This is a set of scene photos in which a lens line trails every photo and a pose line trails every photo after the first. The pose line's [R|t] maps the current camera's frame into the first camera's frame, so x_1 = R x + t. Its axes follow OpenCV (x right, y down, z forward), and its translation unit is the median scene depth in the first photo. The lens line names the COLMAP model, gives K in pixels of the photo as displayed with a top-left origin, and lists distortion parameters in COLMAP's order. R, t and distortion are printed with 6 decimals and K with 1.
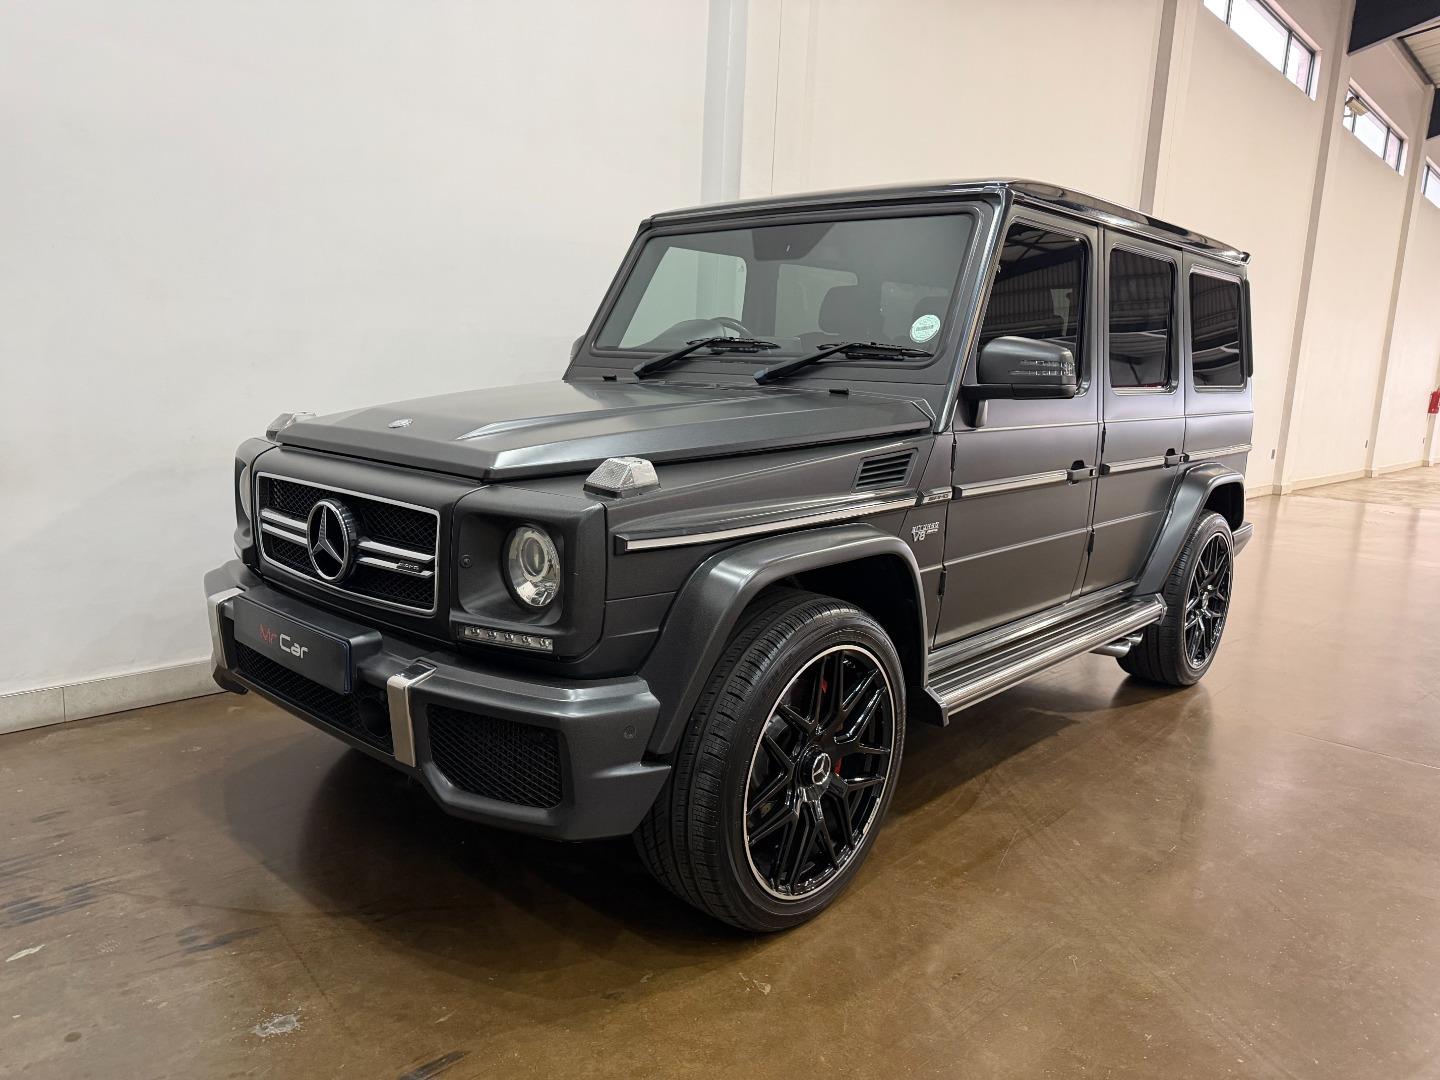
lens RADIAL K [[1025.5, 0, 725.4], [0, 1025.5, 539.6], [0, 0, 1]] dist [0.012746, -0.013234]
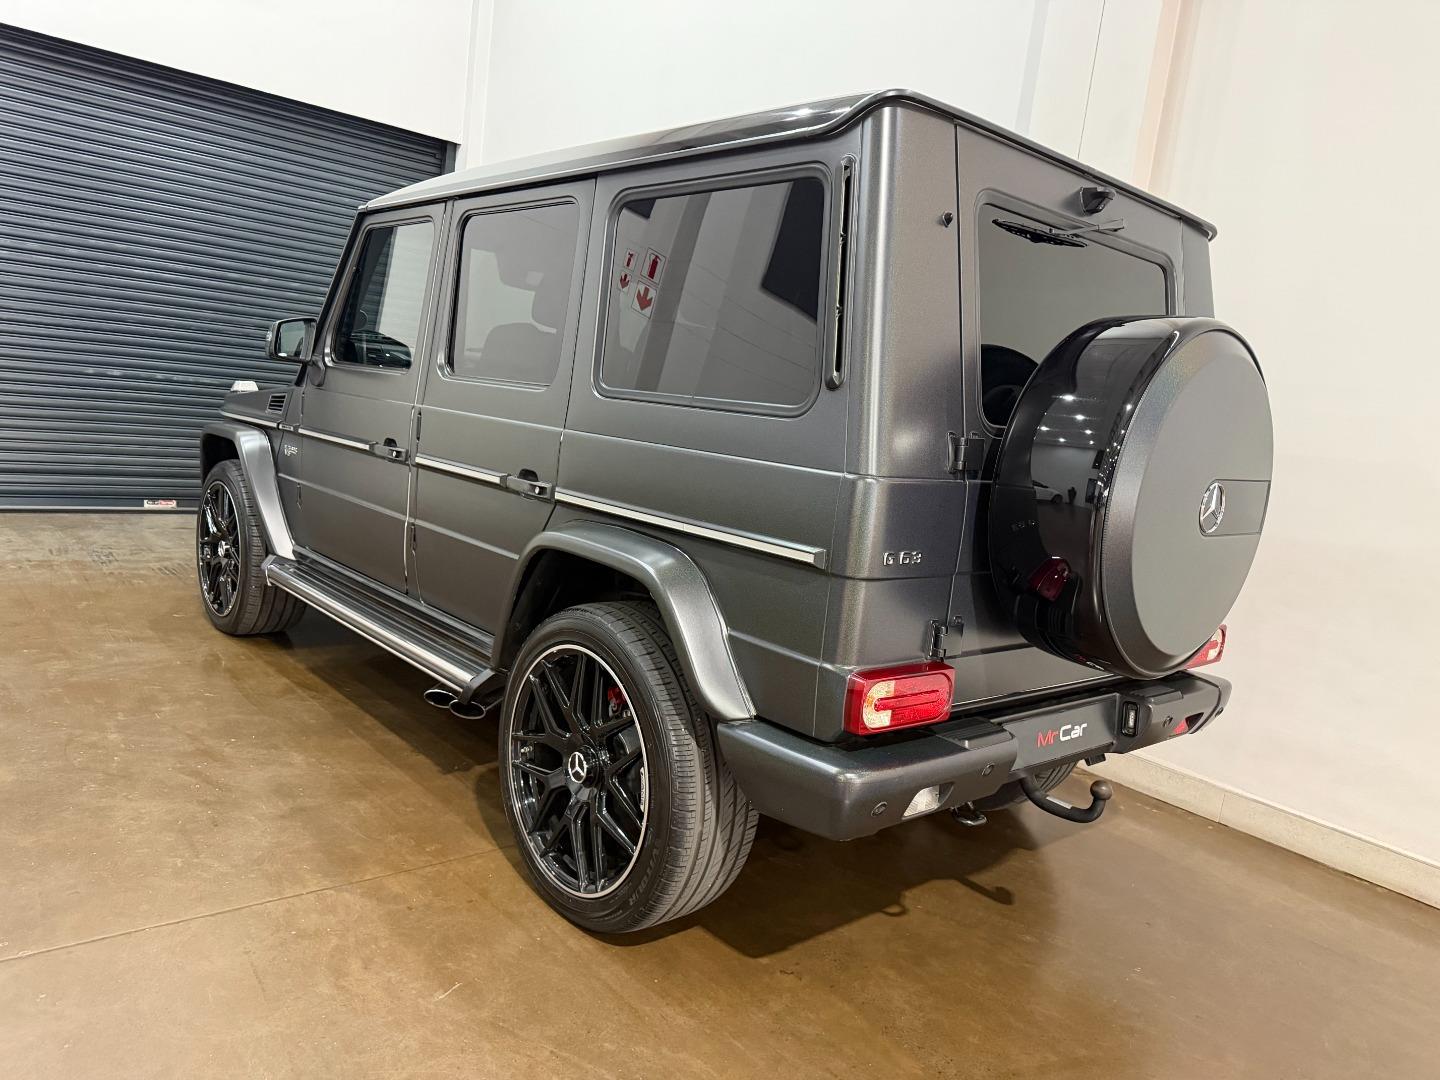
lens RADIAL K [[1025.5, 0, 720.7], [0, 1025.5, 538.3], [0, 0, 1]] dist [0.012746, -0.013234]
pose [[-0.122348, 0.066869, -0.990232, 1.595907], [-0.286245, 0.952953, 0.099719, -0.213833], [0.950313, 0.295650, -0.097451, 1.752485]]
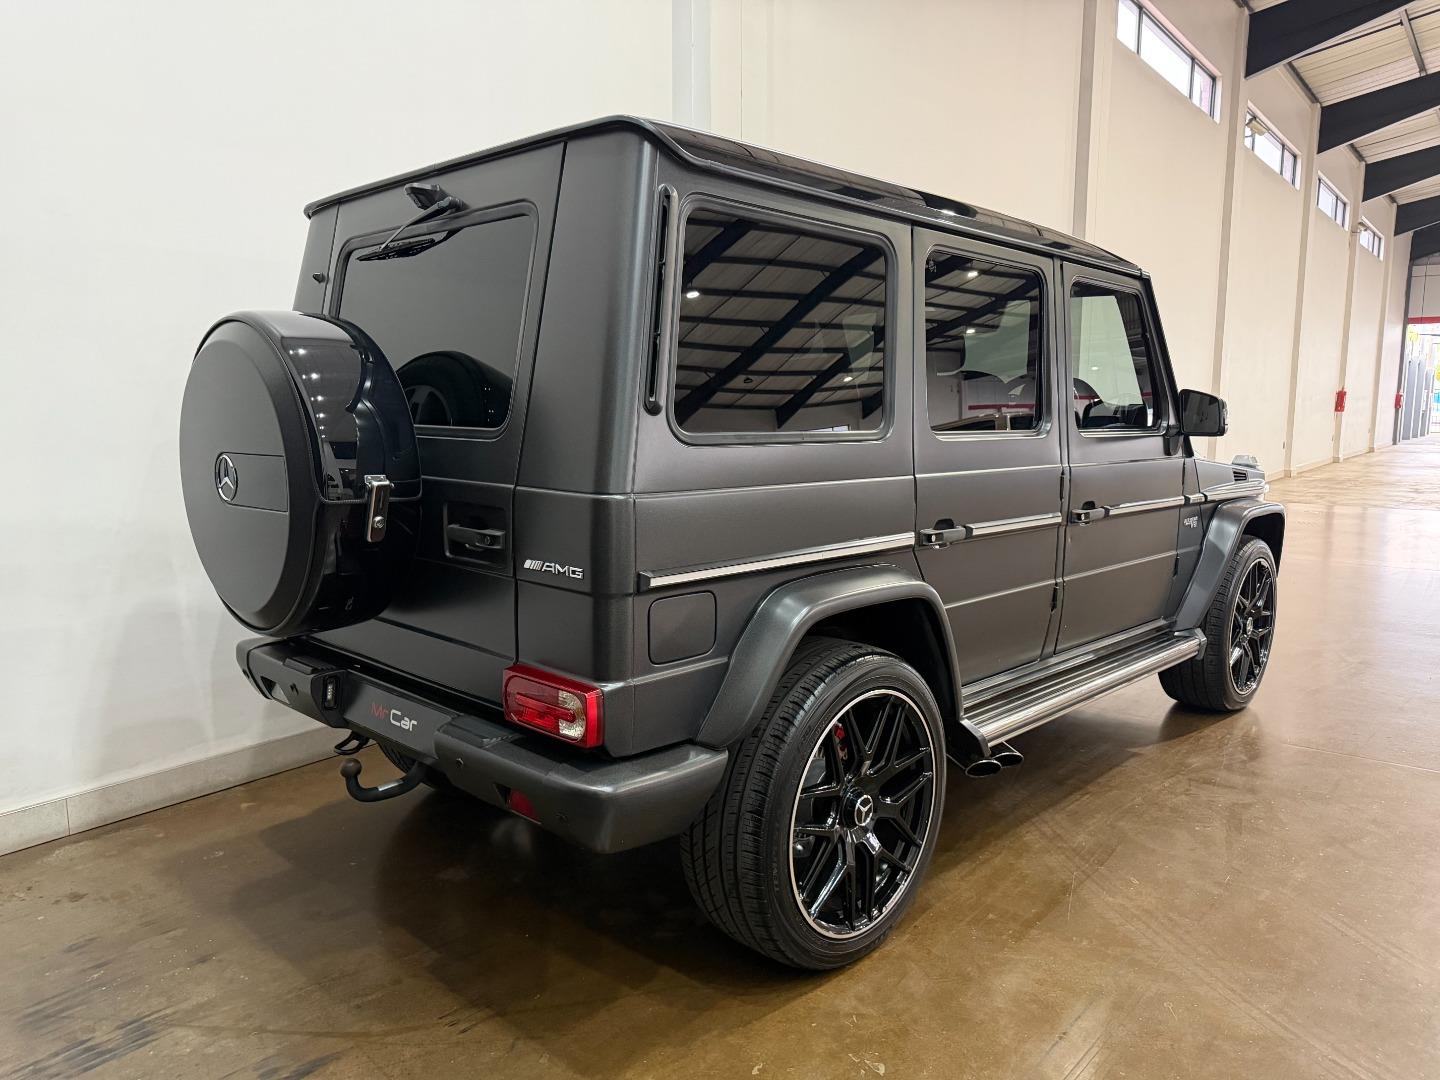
lens RADIAL K [[1025.5, 0, 726.7], [0, 1025.5, 538.8], [0, 0, 1]] dist [0.012746, -0.013234]
pose [[0.995799, -0.059548, 0.069556, -0.111764], [0.061468, 0.997776, -0.025794, -0.040103], [-0.067865, 0.029961, 0.997245, 0.011770]]
